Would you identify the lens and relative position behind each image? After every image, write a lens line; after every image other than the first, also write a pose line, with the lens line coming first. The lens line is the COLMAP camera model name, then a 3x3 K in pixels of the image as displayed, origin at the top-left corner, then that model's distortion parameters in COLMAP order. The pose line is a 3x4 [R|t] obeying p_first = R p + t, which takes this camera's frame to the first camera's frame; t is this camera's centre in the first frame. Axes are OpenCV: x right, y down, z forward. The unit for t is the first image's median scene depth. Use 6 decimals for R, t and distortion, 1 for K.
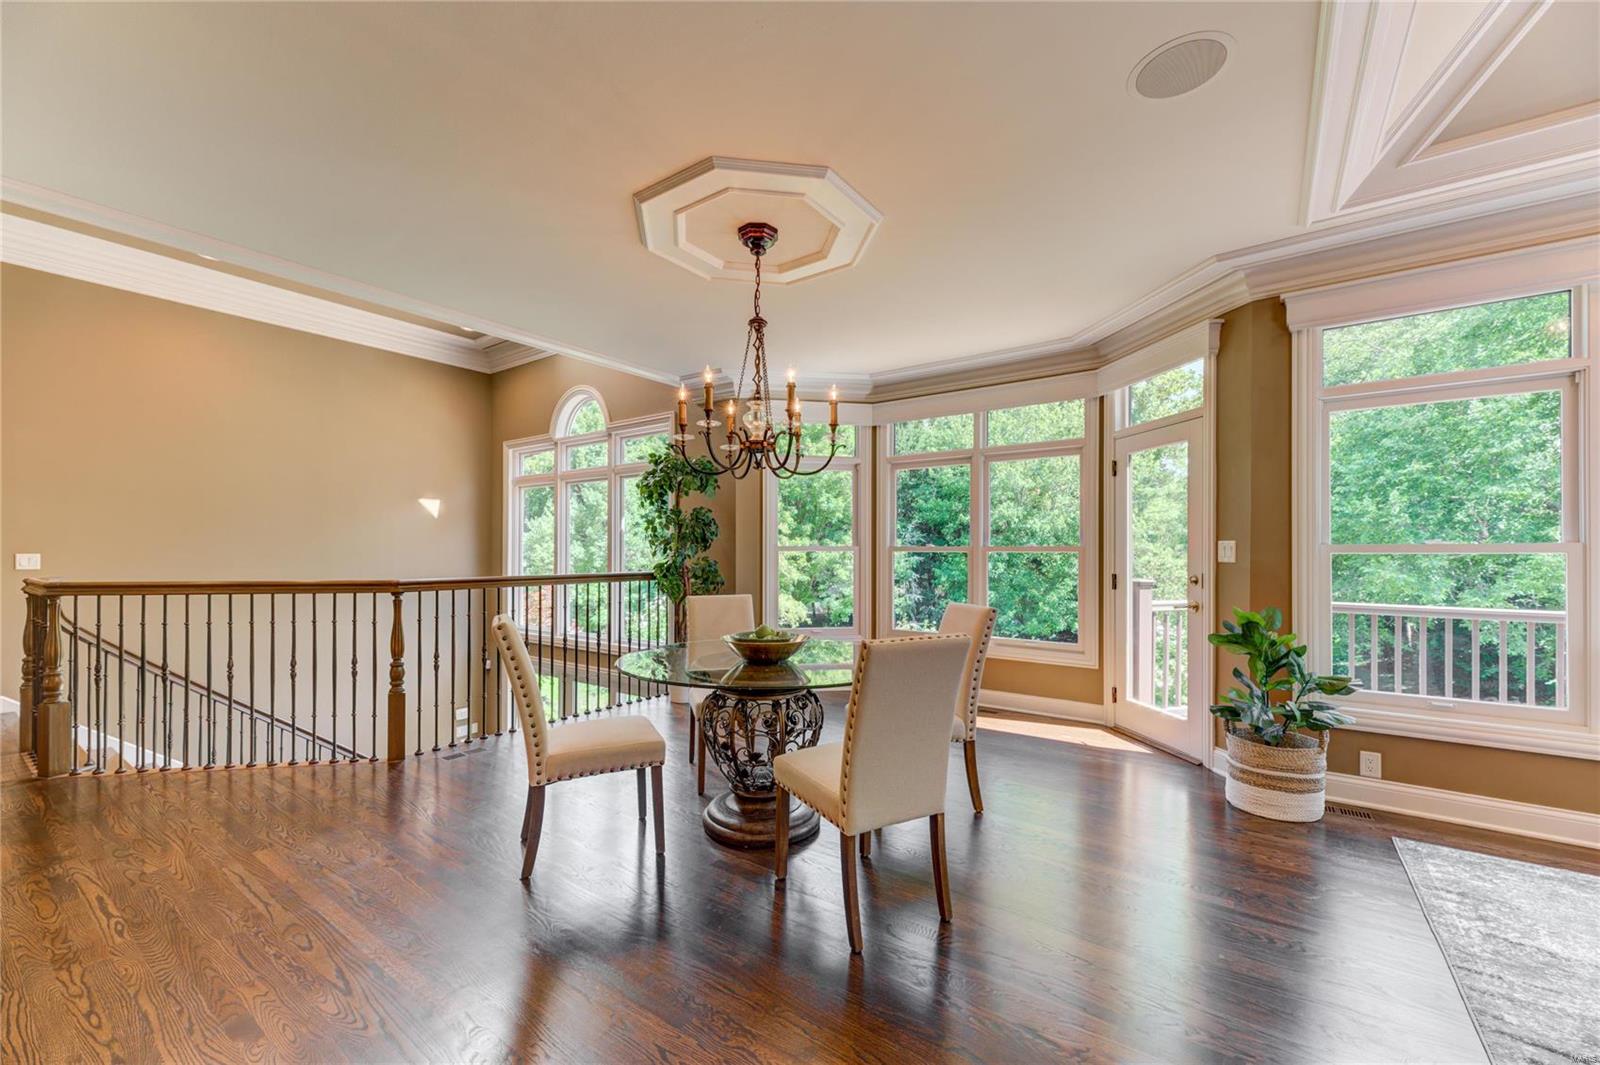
lens RADIAL K [[640.6, 0, 801.2], [0, 640.6, 552.0], [0, 0, 1]] dist [0.007263, -0.001268]
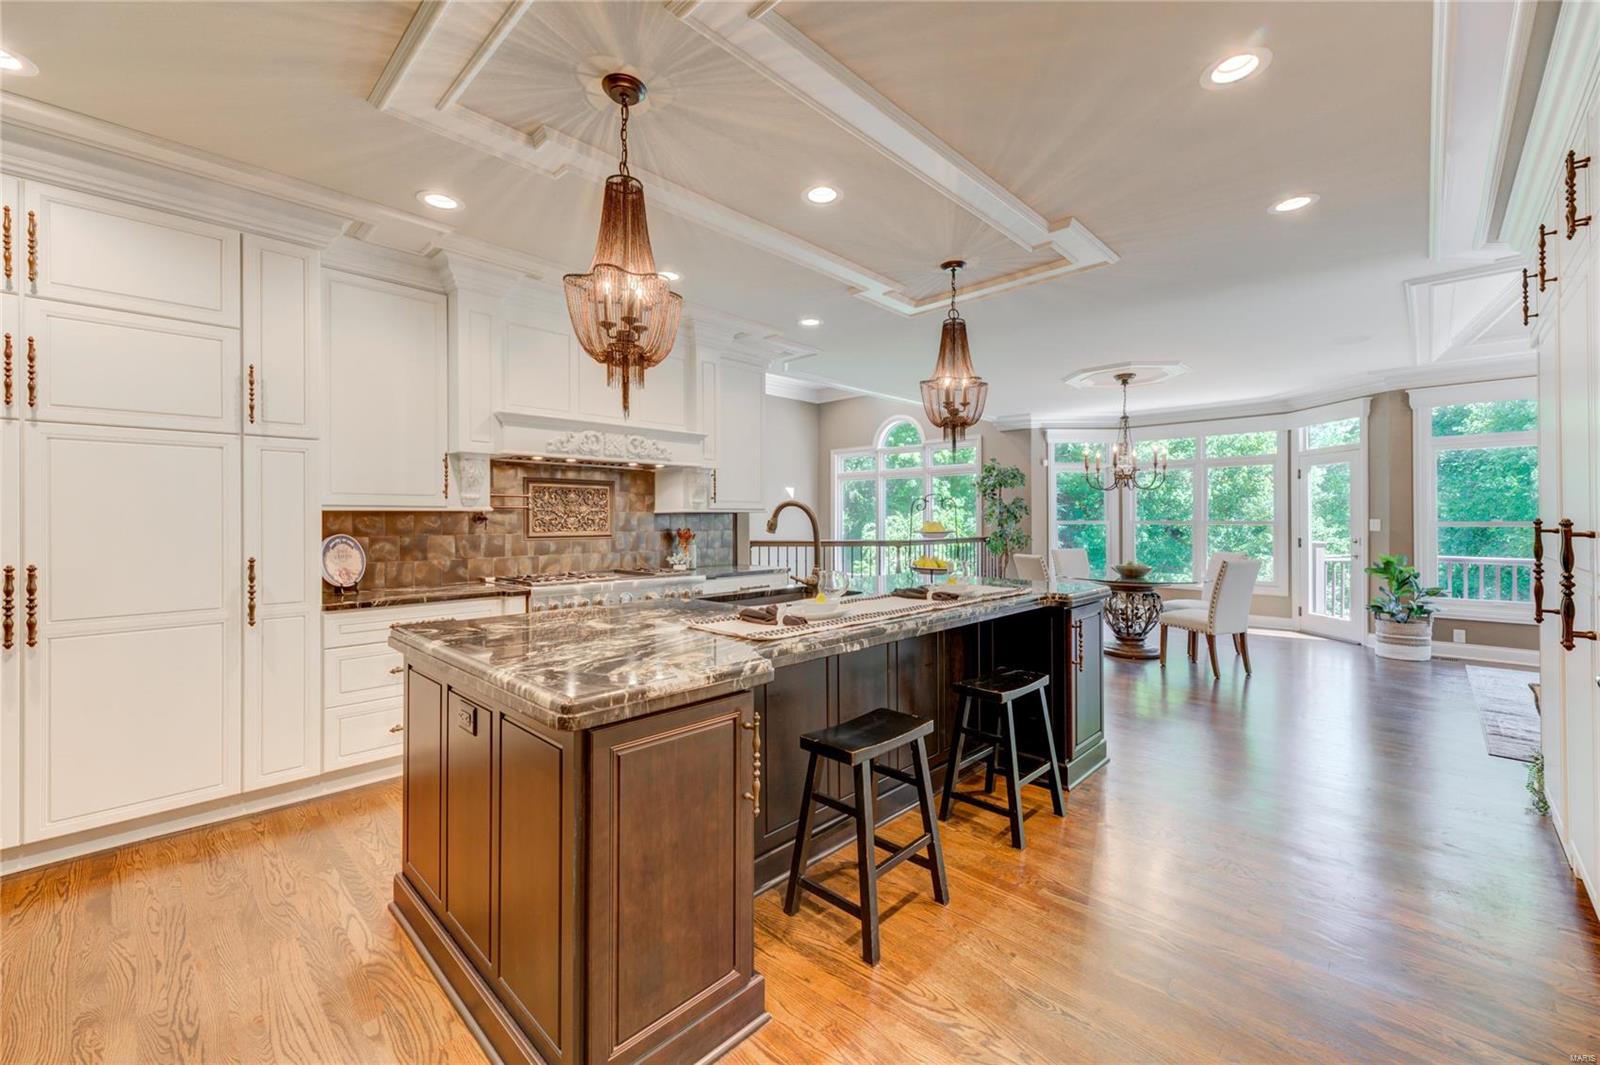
lens RADIAL K [[640.6, 0, 801.5], [0, 640.6, 517.5], [0, 0, 1]] dist [0.007263, -0.001268]
pose [[0.989504, -0.002947, -0.144474, -0.757183], [0.002300, 0.999987, -0.004645, -0.019624], [0.144486, 0.004264, 0.989498, -1.154153]]
